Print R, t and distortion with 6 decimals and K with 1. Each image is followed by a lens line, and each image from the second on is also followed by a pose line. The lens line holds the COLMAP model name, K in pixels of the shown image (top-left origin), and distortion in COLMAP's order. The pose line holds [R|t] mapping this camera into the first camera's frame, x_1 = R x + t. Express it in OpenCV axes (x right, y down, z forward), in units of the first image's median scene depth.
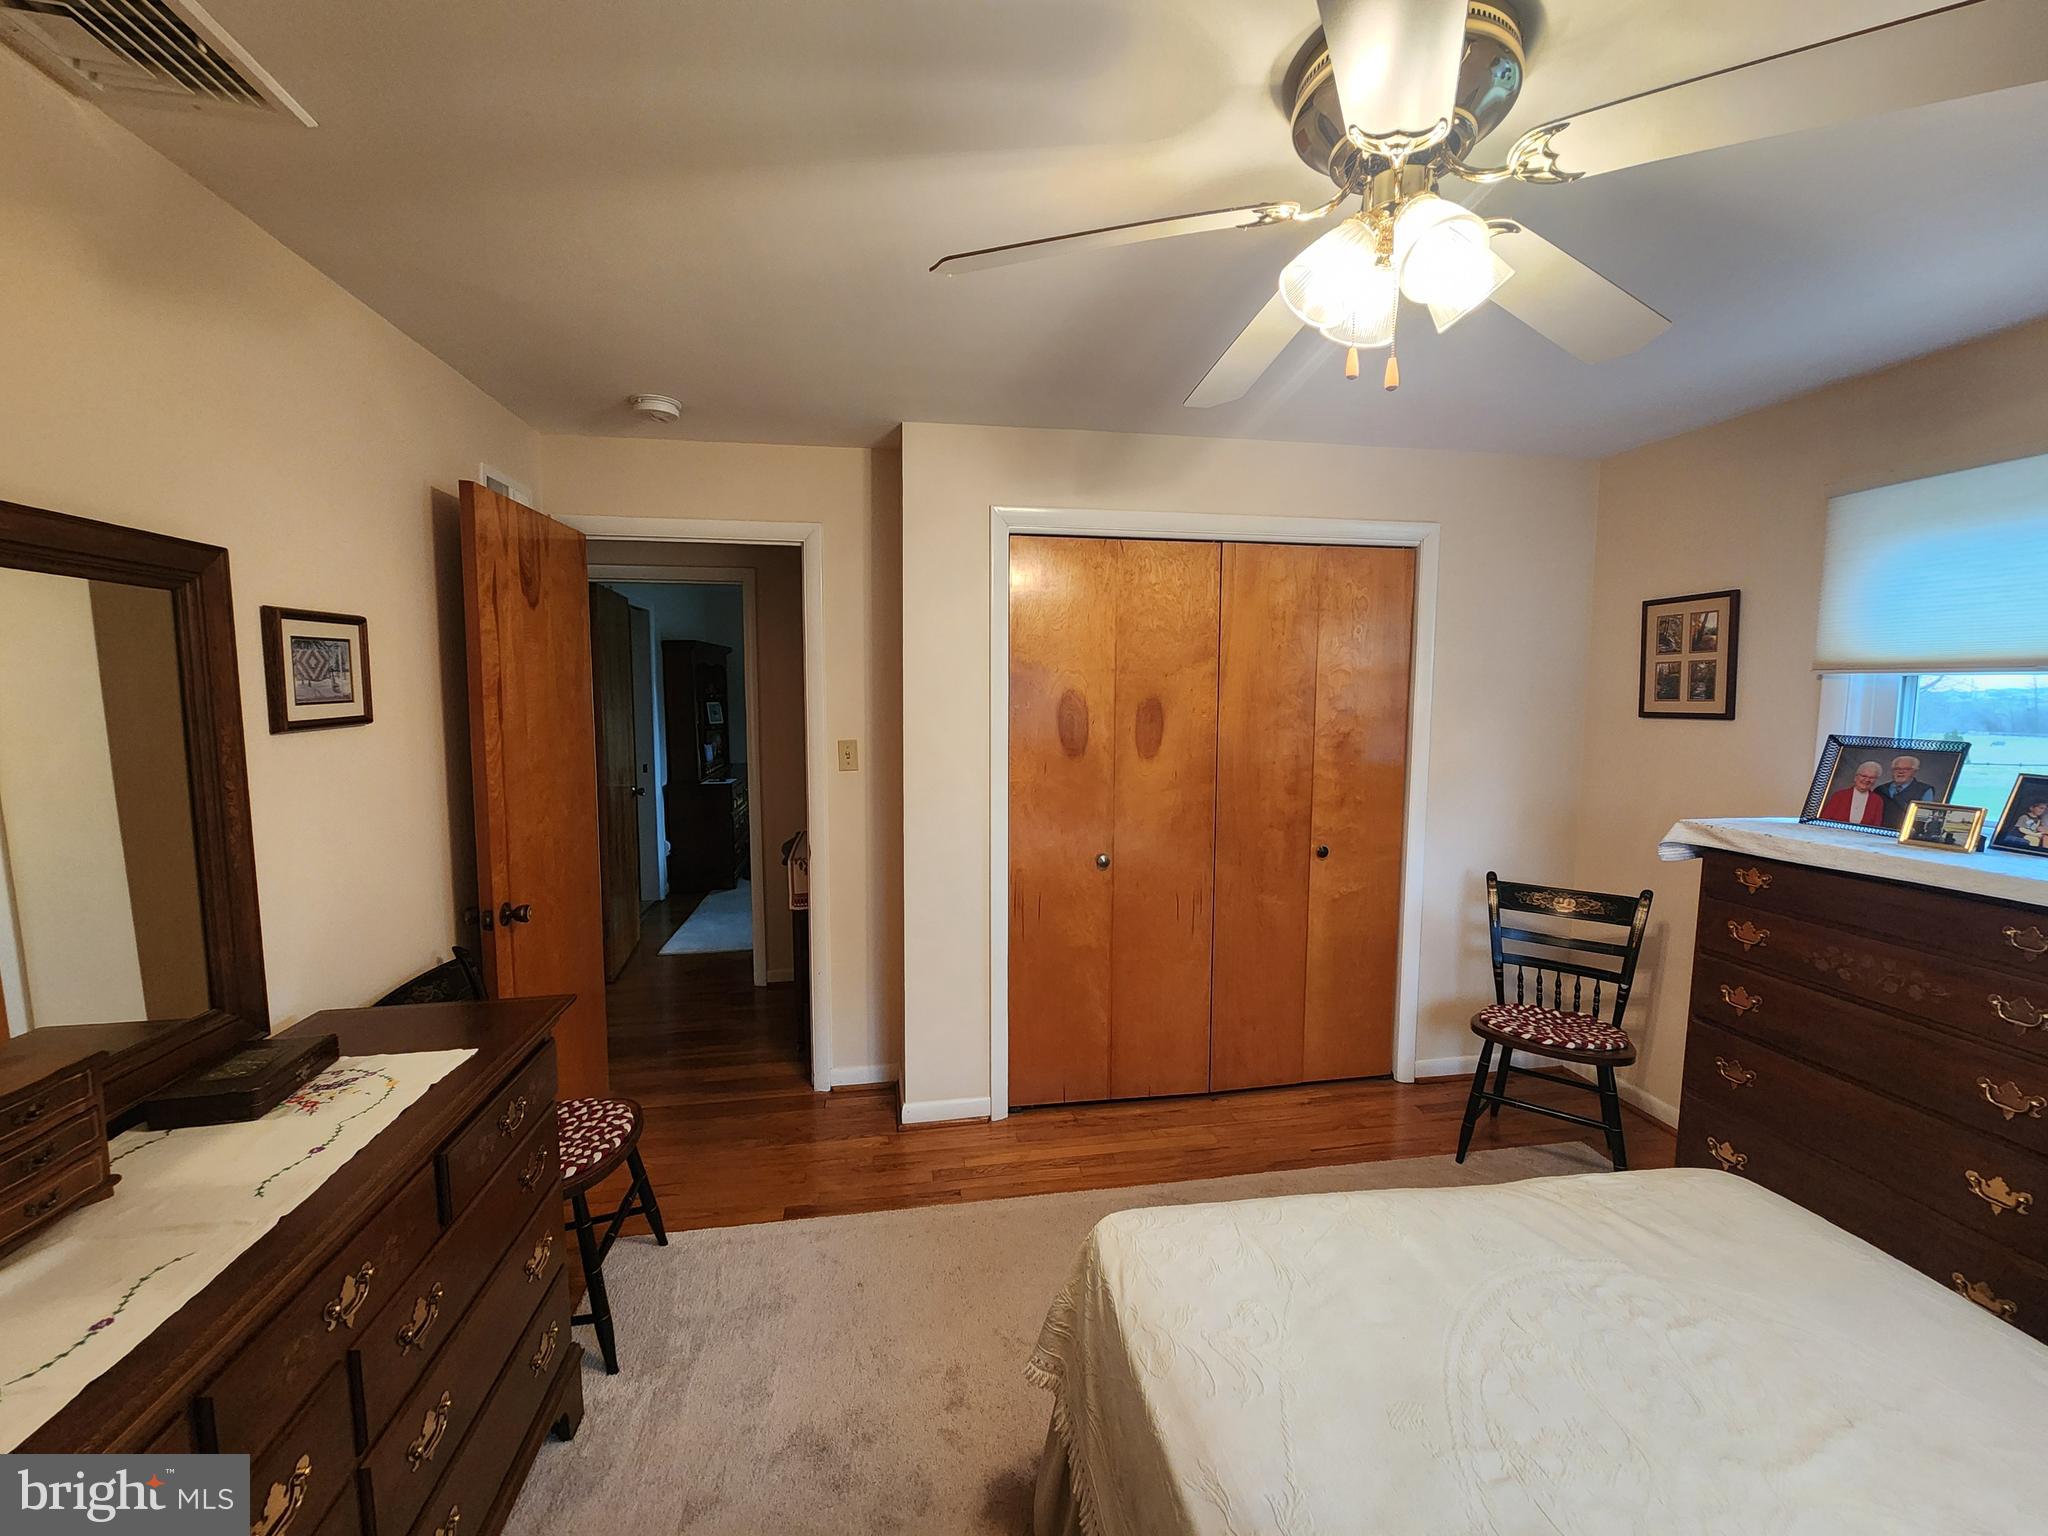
lens RADIAL K [[836.4, 0, 1022.2], [0, 836.4, 763.0], [0, 0, 1]] dist [-0.003375, 0.000519]
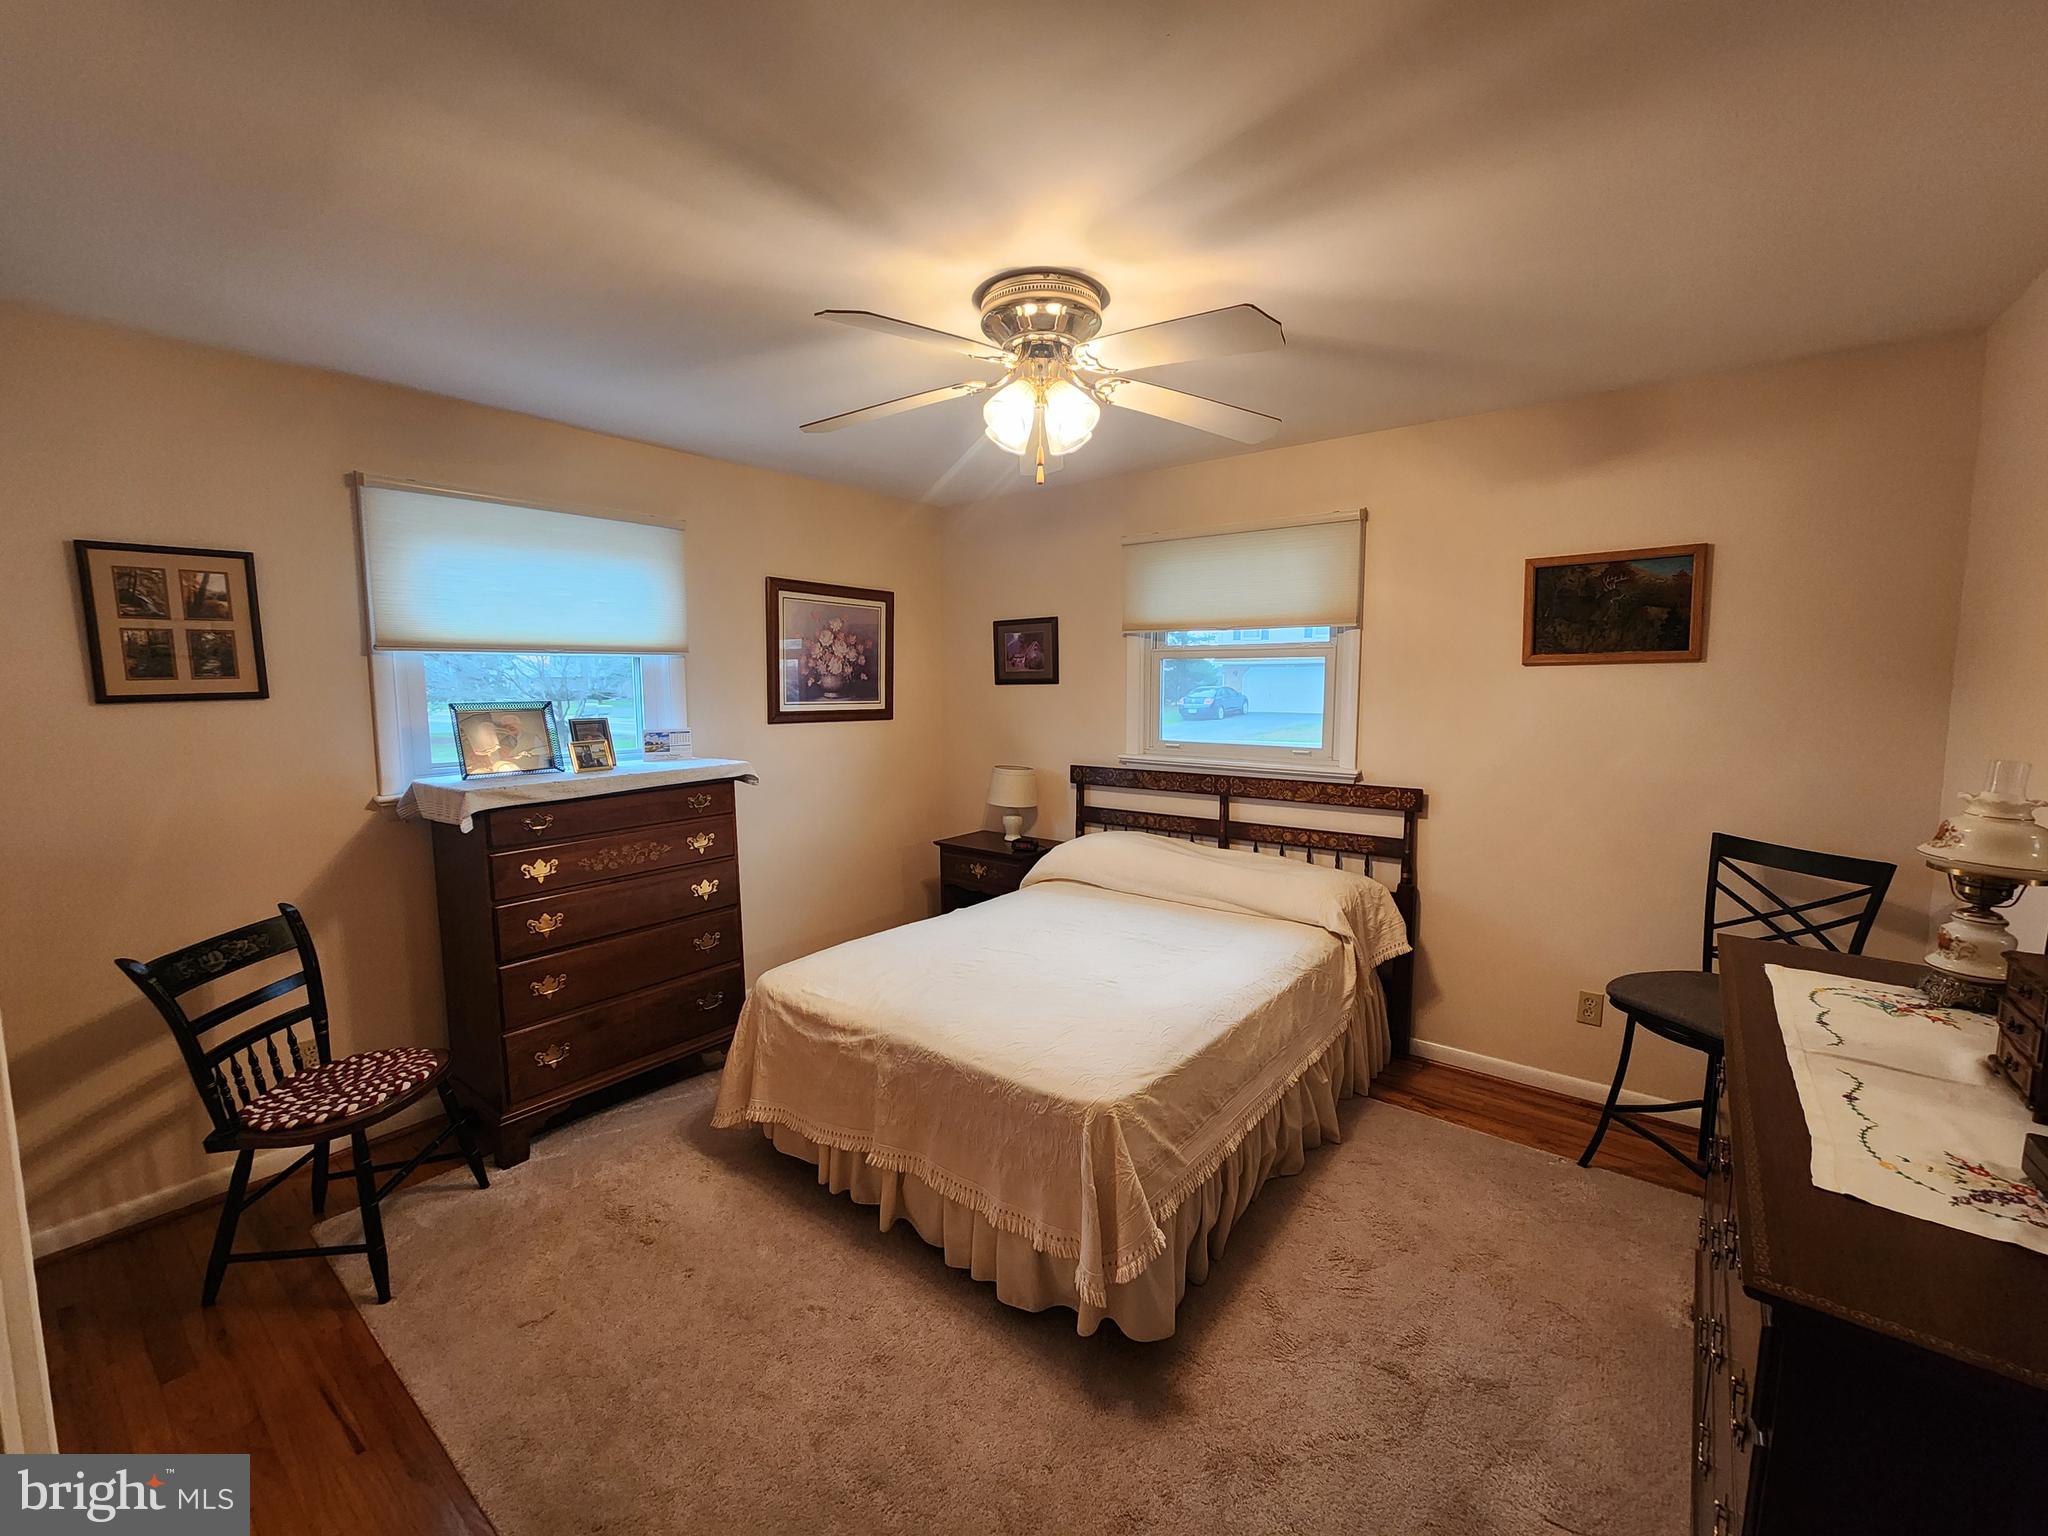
lens RADIAL K [[836.4, 0, 1021.4], [0, 836.4, 761.0], [0, 0, 1]] dist [-0.003375, 0.000519]
pose [[-0.673679, -0.082143, 0.734445, -0.354477], [0.066231, 0.983094, 0.170704, -0.081977], [-0.736050, 0.163643, -0.656849, 0.965250]]
